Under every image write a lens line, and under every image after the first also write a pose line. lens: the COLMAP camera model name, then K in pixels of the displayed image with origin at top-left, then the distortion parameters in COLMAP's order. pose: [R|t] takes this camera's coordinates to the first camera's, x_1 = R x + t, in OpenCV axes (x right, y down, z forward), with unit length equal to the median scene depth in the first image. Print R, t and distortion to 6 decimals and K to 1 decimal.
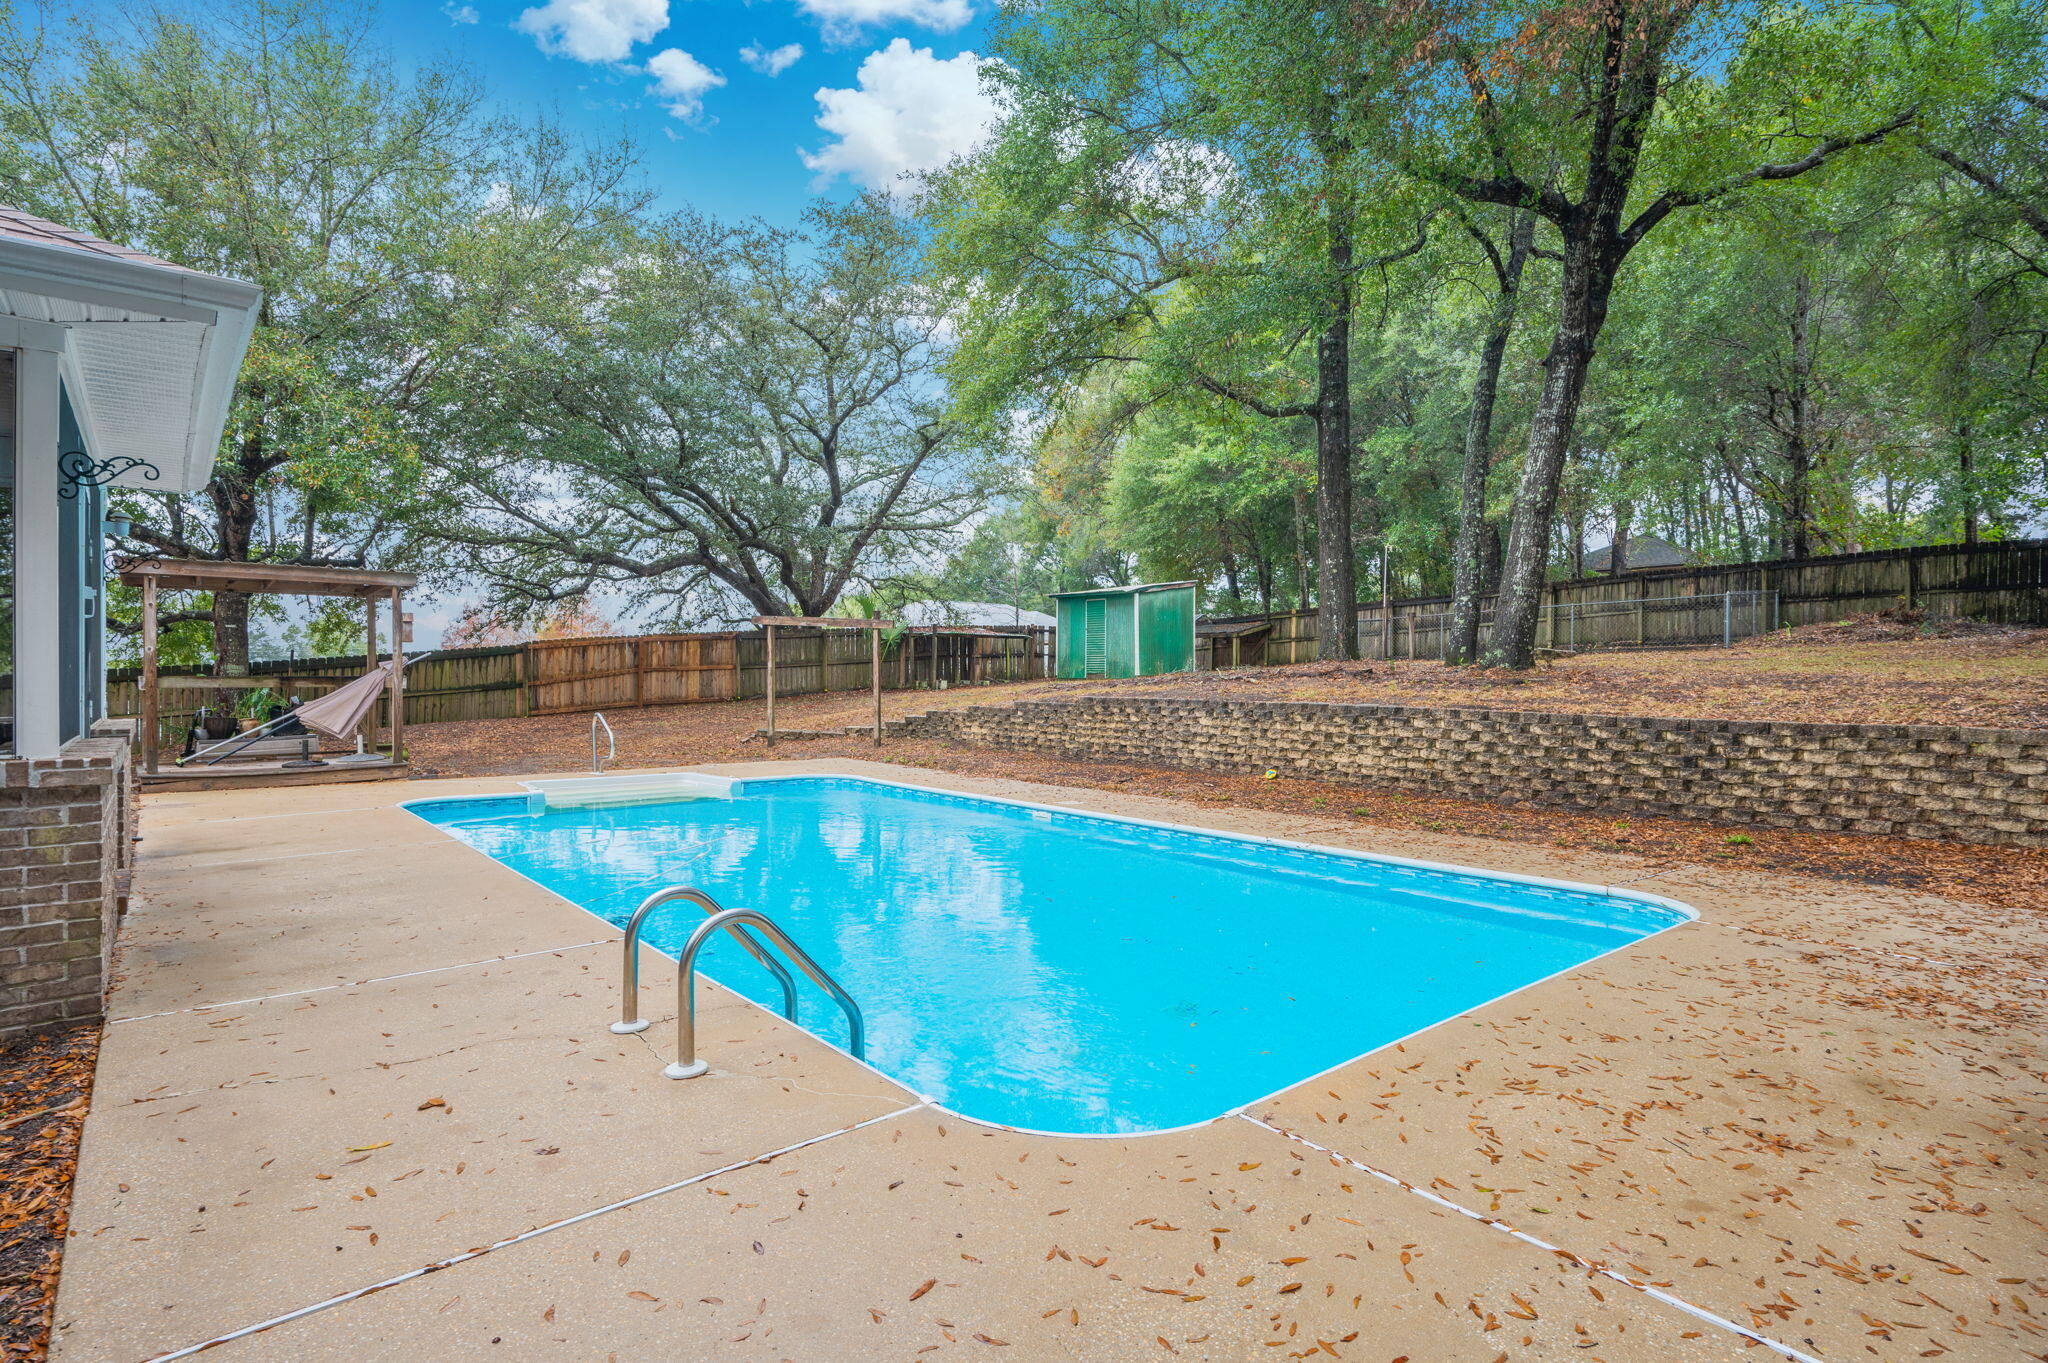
lens RADIAL K [[1148.8, 0, 1024.0], [0, 1148.8, 681.5], [0, 0, 1]] dist [0.002049, 0.000001]
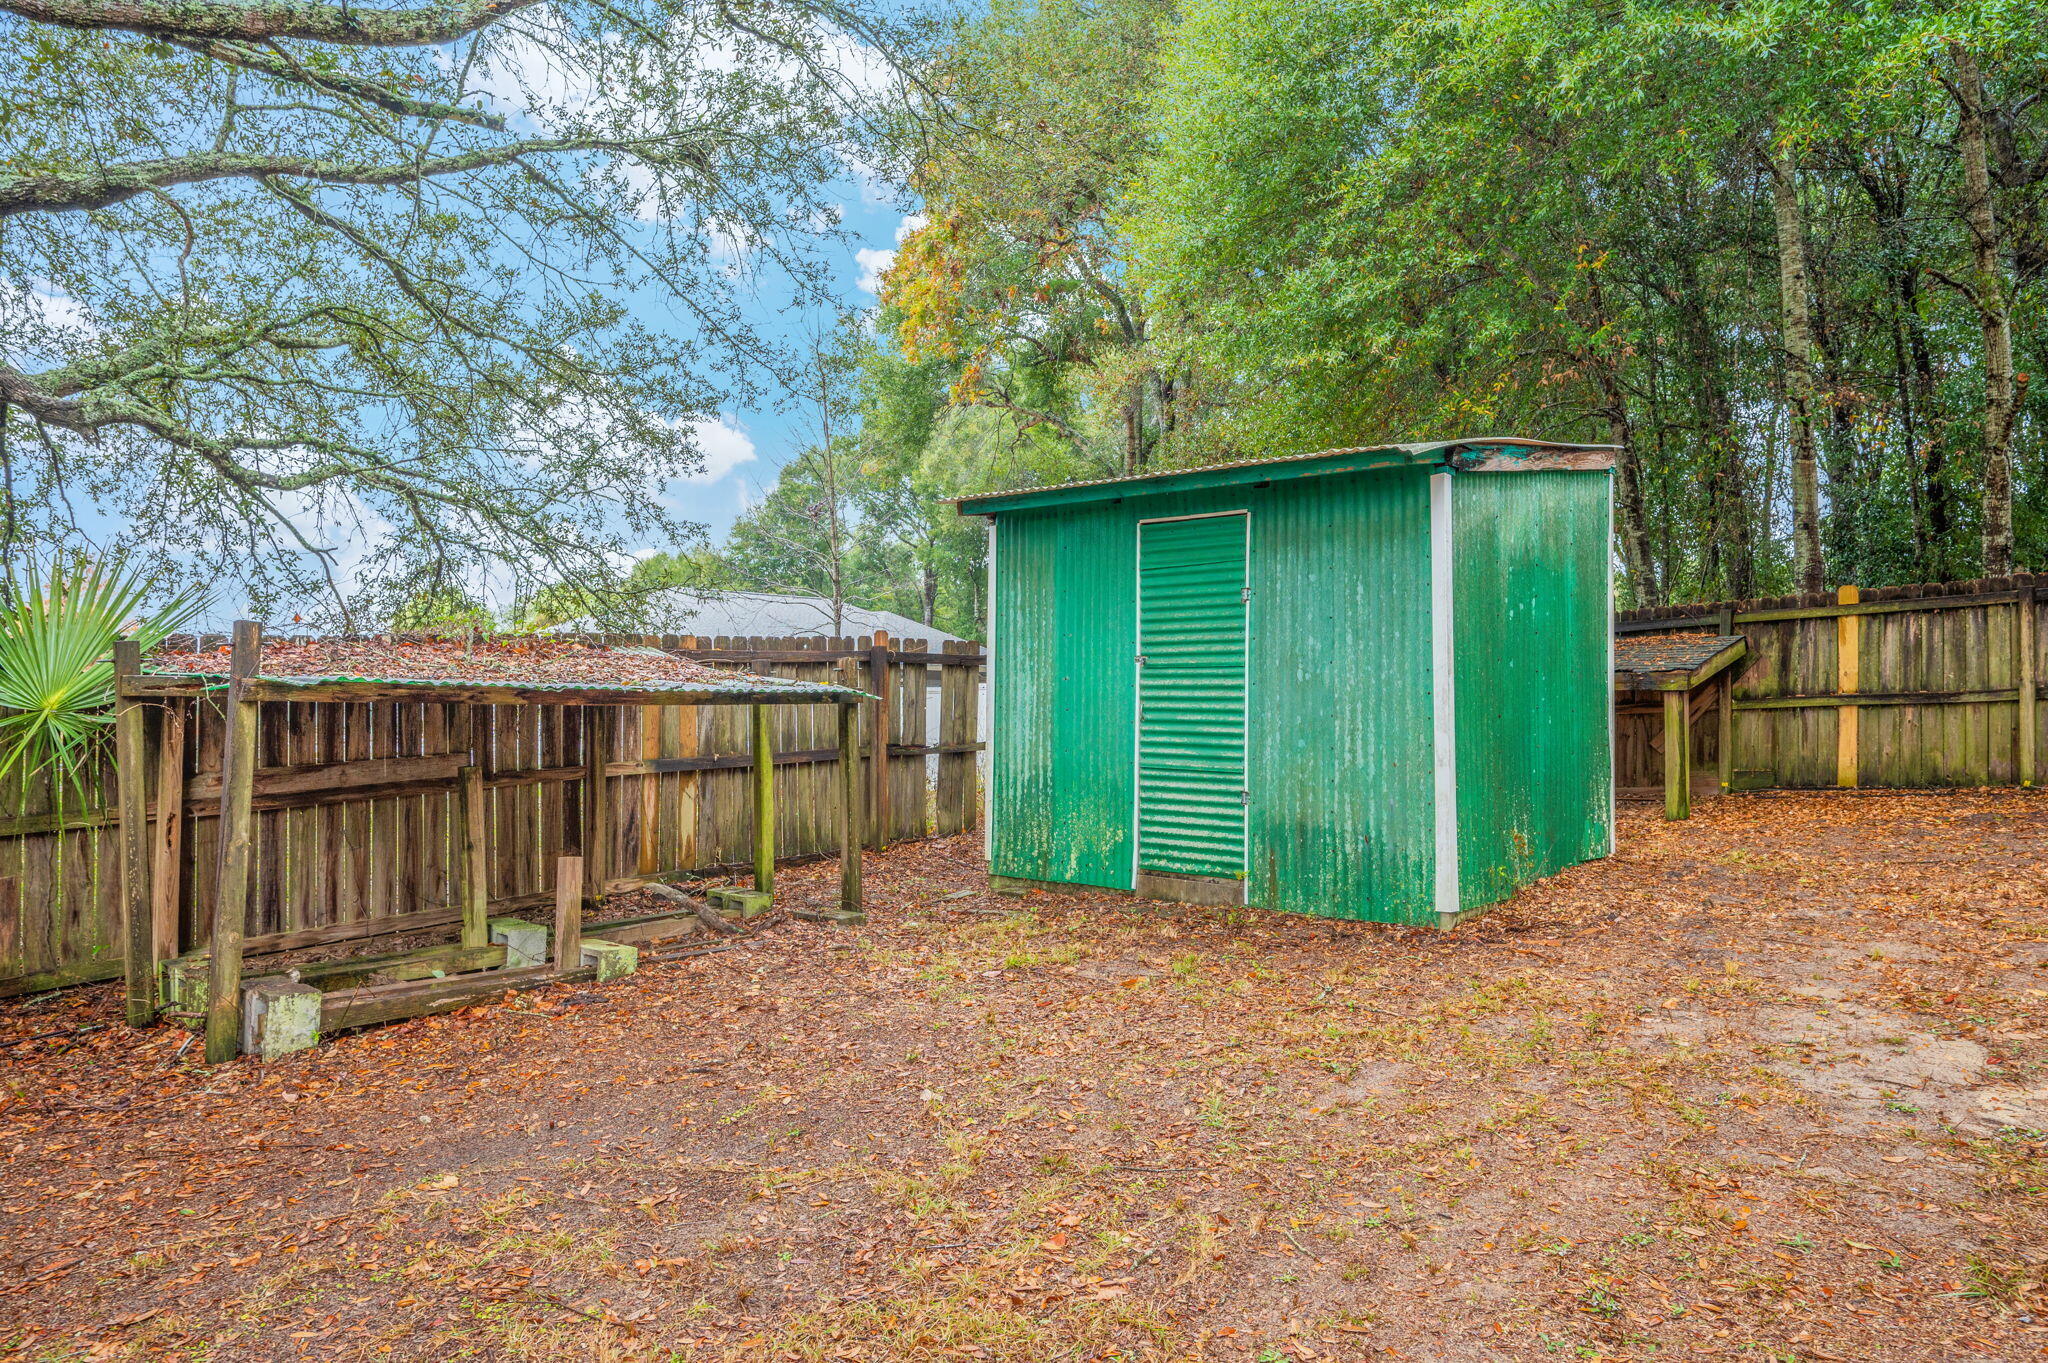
lens RADIAL K [[1401.0, 0, 1027.0], [0, 1401.0, 644.6], [0, 0, 1]] dist [0.001267, -0.000132]
pose [[0.993463, 0.010586, 0.113660, 0.004289], [-0.005706, 0.999052, -0.043167, -0.034185], [-0.114009, 0.042236, 0.992582, 0.693306]]
